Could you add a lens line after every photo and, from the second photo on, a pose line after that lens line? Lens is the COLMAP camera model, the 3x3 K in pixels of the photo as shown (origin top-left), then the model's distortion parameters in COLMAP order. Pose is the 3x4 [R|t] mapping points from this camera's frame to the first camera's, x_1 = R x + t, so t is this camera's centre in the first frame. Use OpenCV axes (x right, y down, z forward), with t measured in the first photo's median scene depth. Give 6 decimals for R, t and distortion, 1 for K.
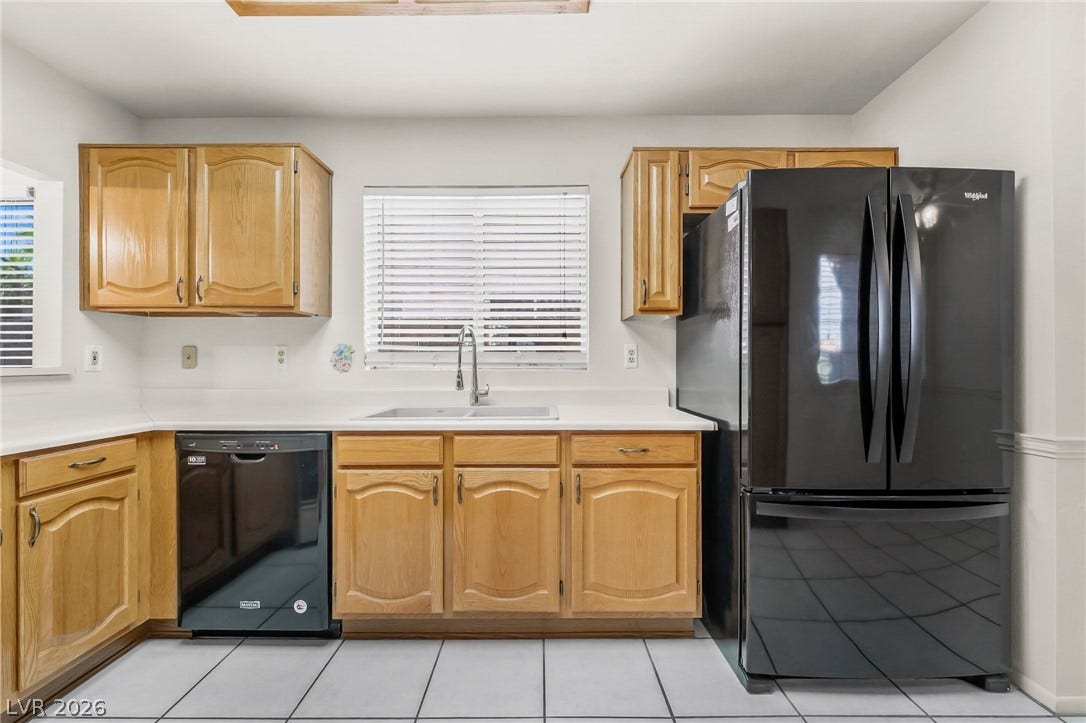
lens RADIAL K [[438.9, 0, 543.0], [0, 438.9, 361.5], [0, 0, 1]] dist [-0.002061, -0.000805]
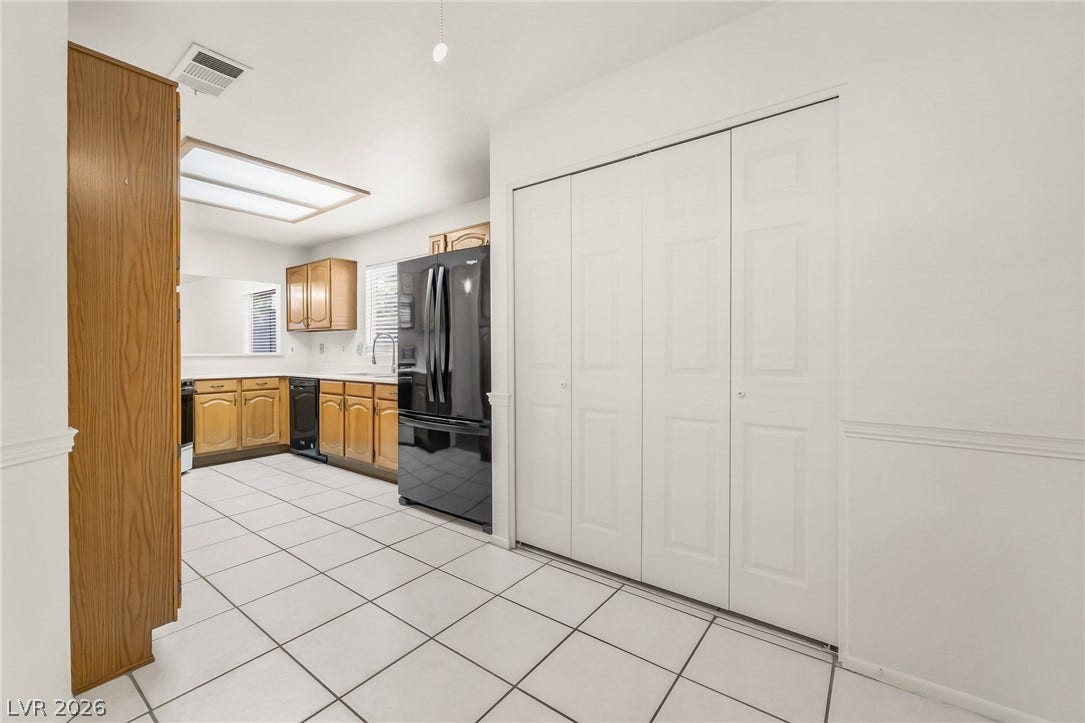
lens RADIAL K [[458.1, 0, 498.8], [0, 458.1, 353.8], [0, 0, 1]] dist [-0.000777, -0.000144]
pose [[0.770235, 0.003520, -0.637751, 1.997626], [0.003481, 0.999947, 0.009724, -0.005551], [0.637751, -0.009709, 0.770181, -0.370288]]
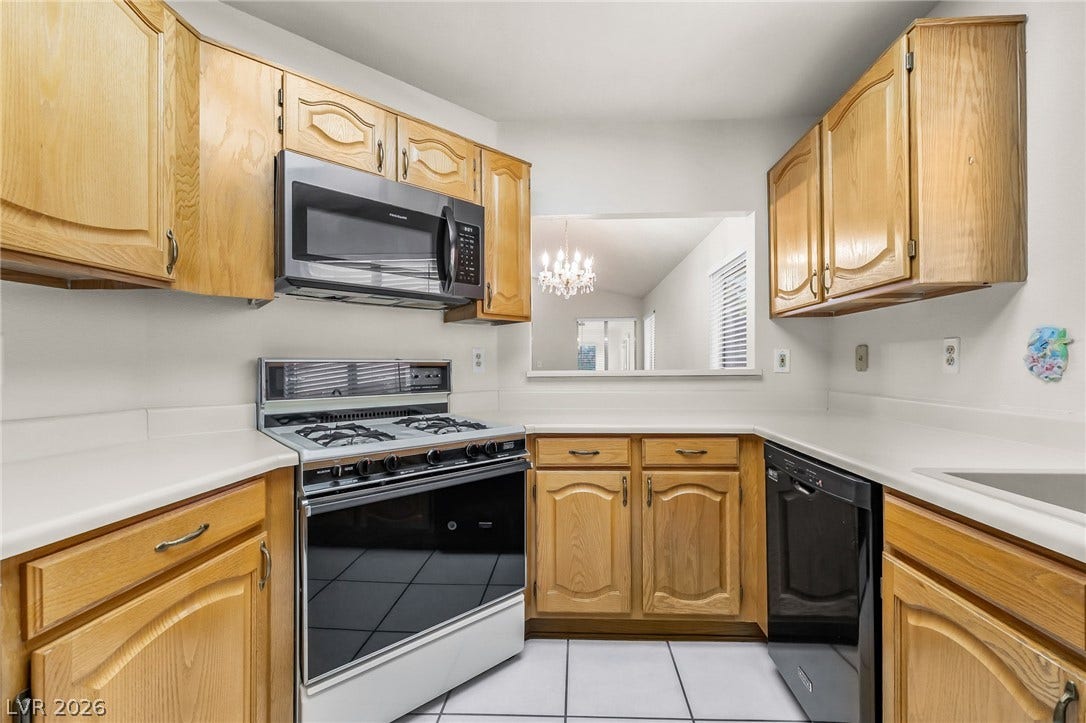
lens RADIAL K [[442.8, 0, 560.9], [0, 442.8, 364.5], [0, 0, 1]] dist [-0.003834, 0.000119]
pose [[-0.042078, -0.002807, -0.999110, 0.126421], [0.009577, 0.999949, -0.003213, -0.000497], [0.999068, -0.009703, -0.042049, 0.601391]]
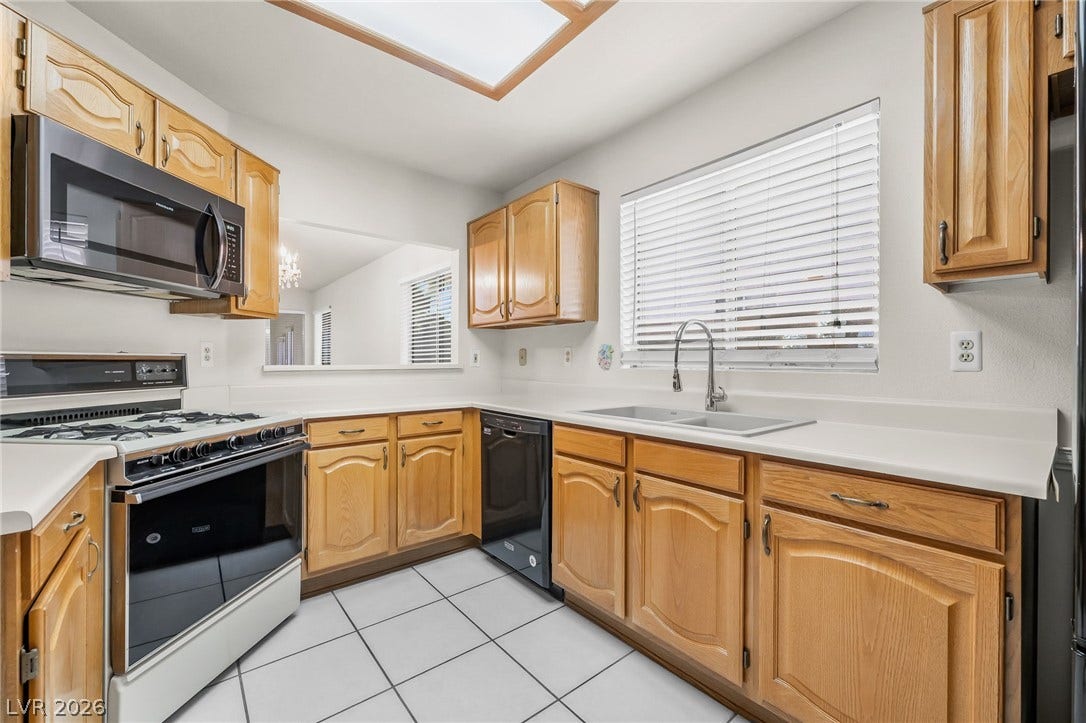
lens RADIAL K [[438.9, 0, 543.0], [0, 438.9, 361.5], [0, 0, 1]] dist [-0.002061, -0.000805]
pose [[0.630783, 0.001441, -0.775958, 0.409512], [0.001657, 0.999993, 0.003204, -0.001485], [0.775958, -0.003307, 0.630776, 0.248542]]
